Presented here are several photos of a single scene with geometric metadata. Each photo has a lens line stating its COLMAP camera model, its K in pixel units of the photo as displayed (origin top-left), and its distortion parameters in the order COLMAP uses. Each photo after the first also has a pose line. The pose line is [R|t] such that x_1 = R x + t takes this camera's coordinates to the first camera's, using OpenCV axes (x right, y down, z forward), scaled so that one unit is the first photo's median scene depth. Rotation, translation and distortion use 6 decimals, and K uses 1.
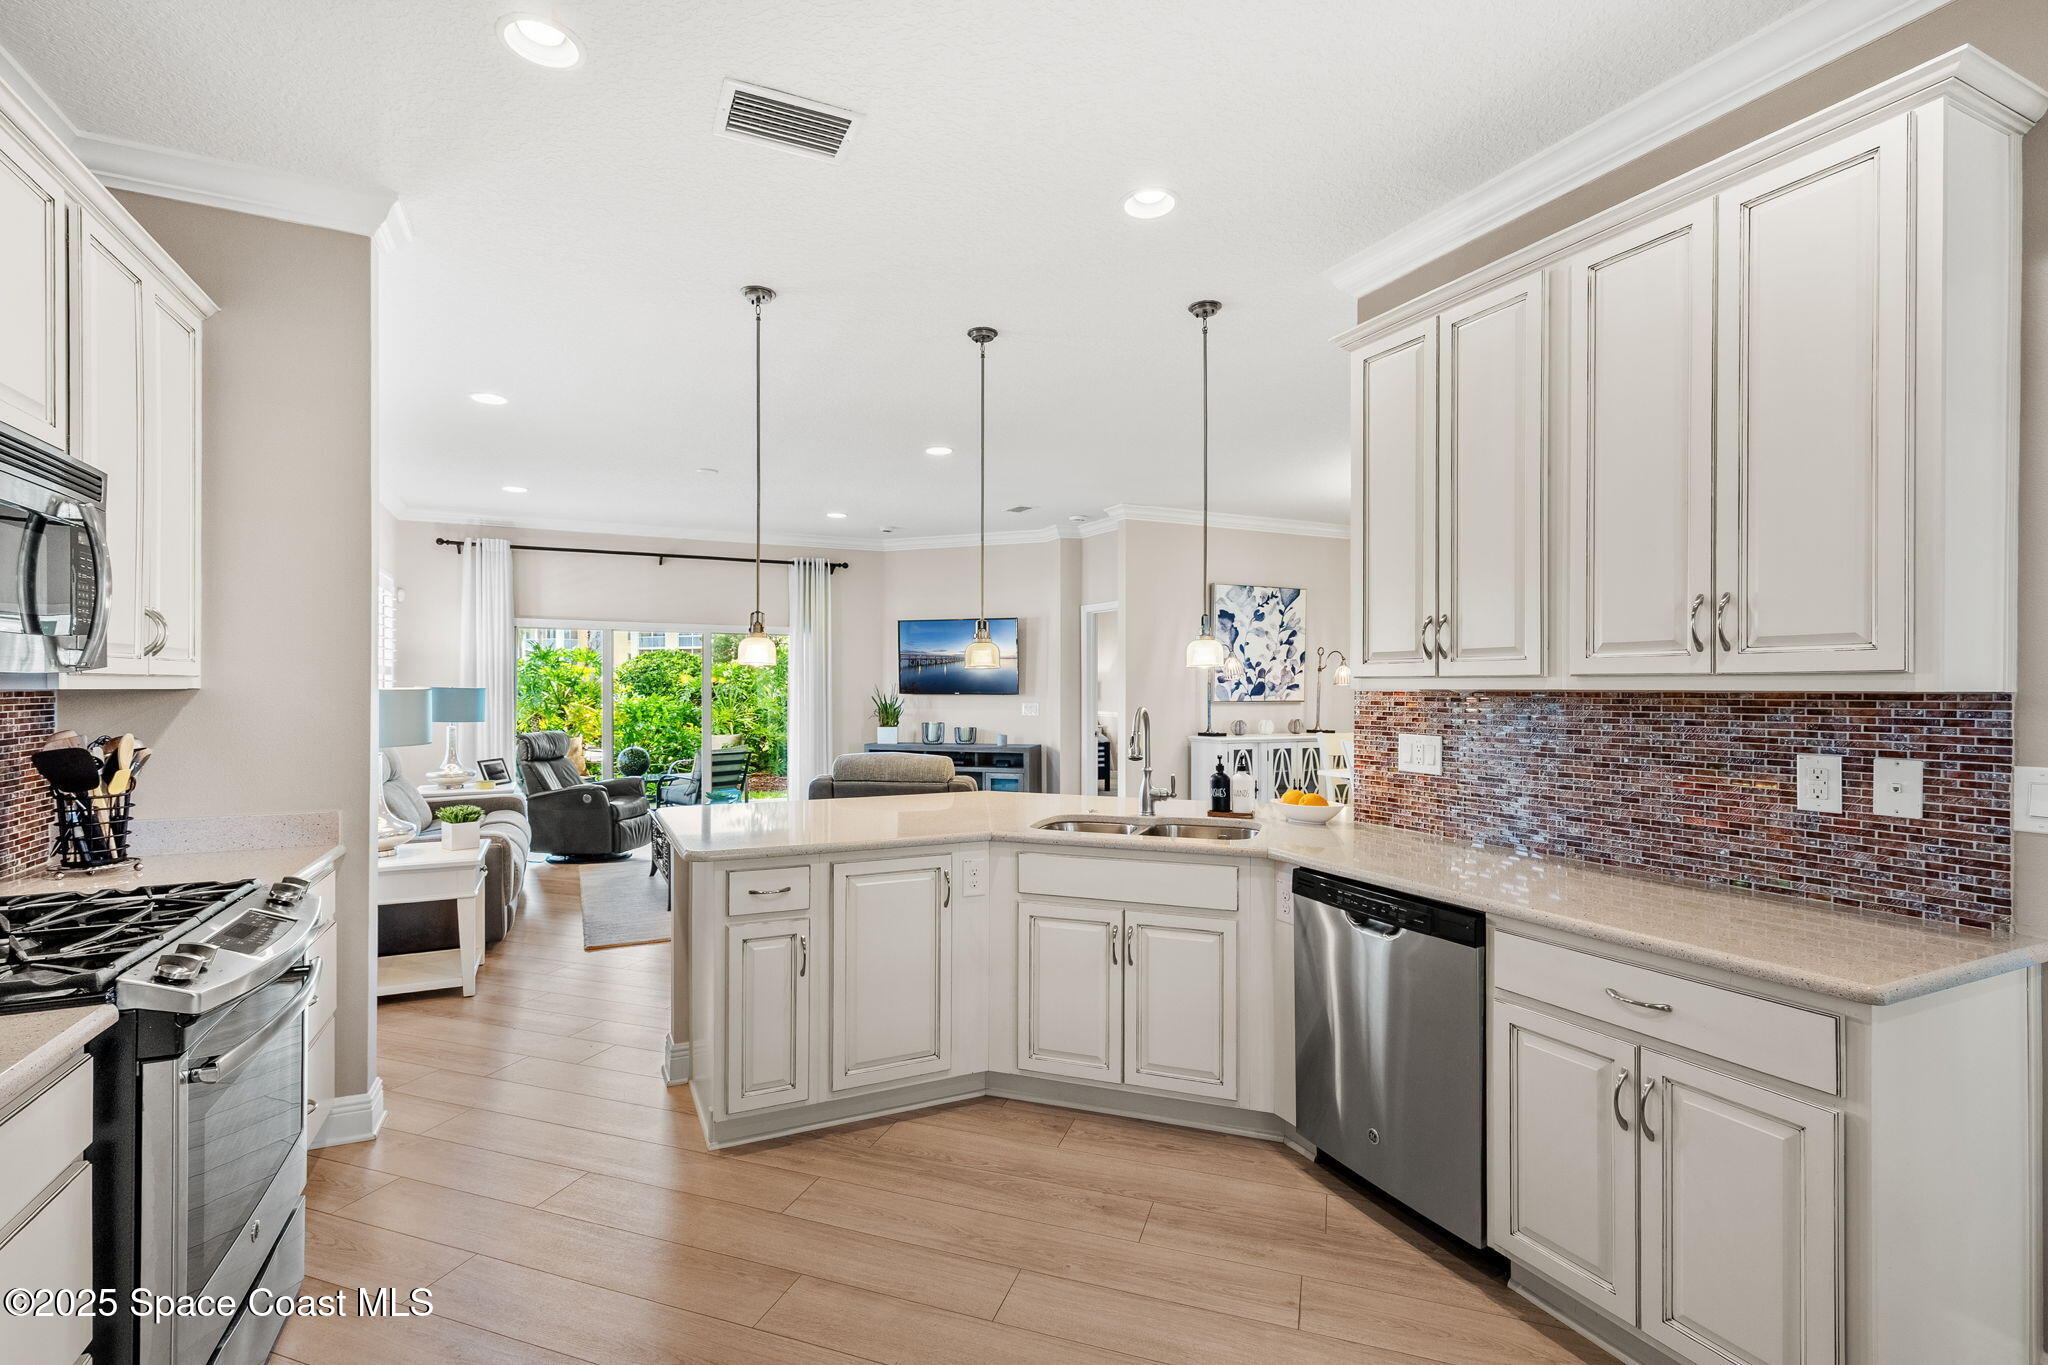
lens RADIAL K [[942.3, 0, 1014.5], [0, 942.3, 694.7], [0, 0, 1]] dist [0.000495, -0.000043]
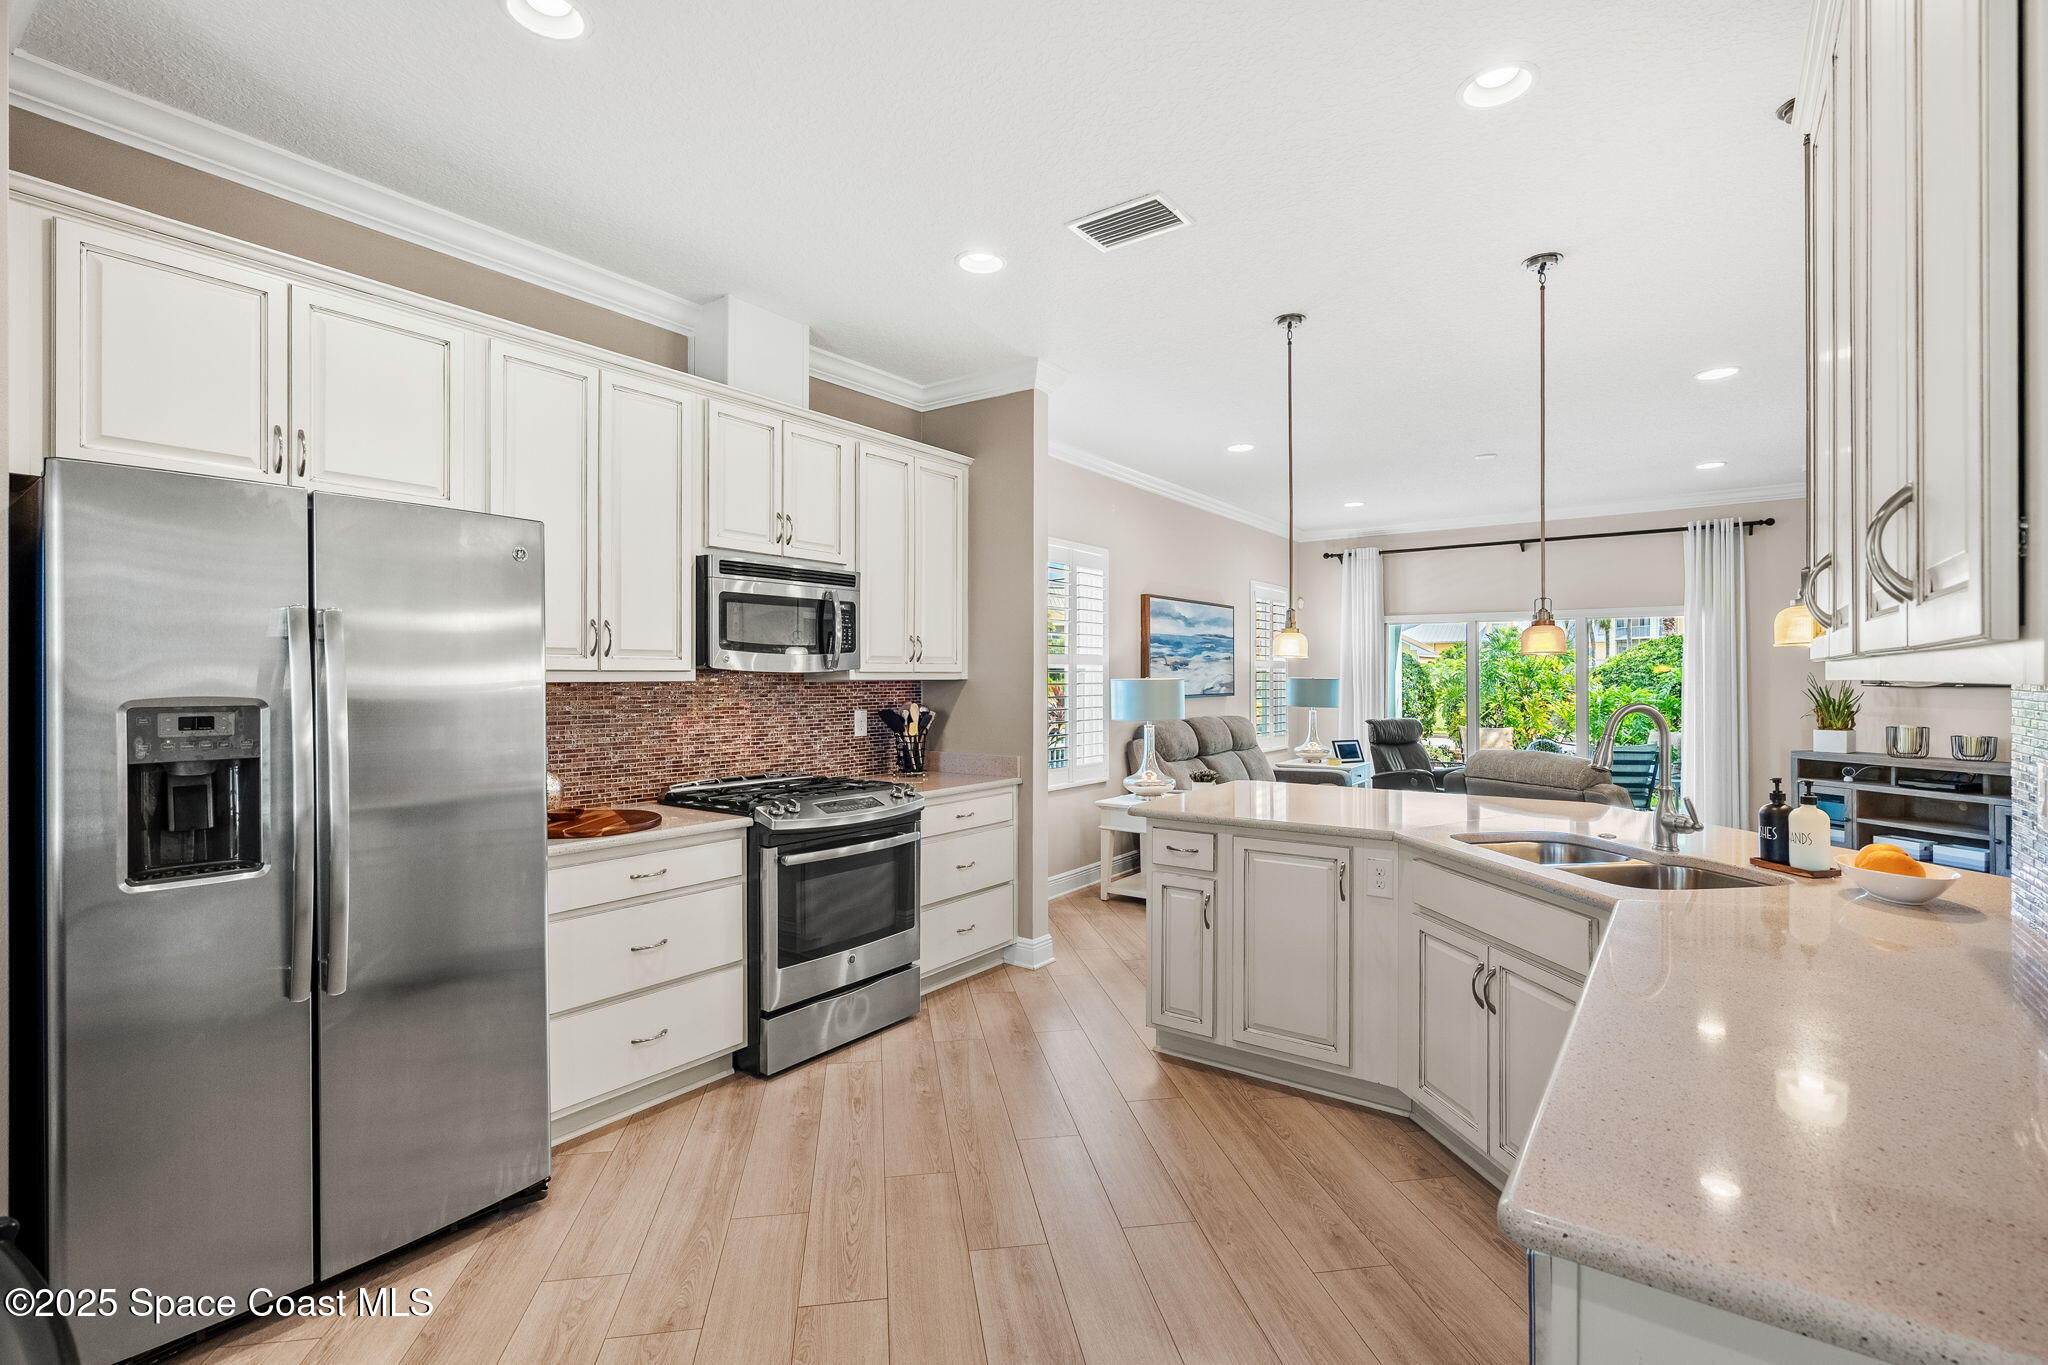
lens RADIAL K [[946.8, 0, 1024.0], [0, 946.8, 682.5], [0, 0, 1]] dist [0.000134, -0.000607]
pose [[0.468682, 0.002683, -0.883363, 0.562393], [-0.005079, 0.999987, 0.000342, -0.001437], [0.883353, 0.004326, 0.468689, 0.208921]]
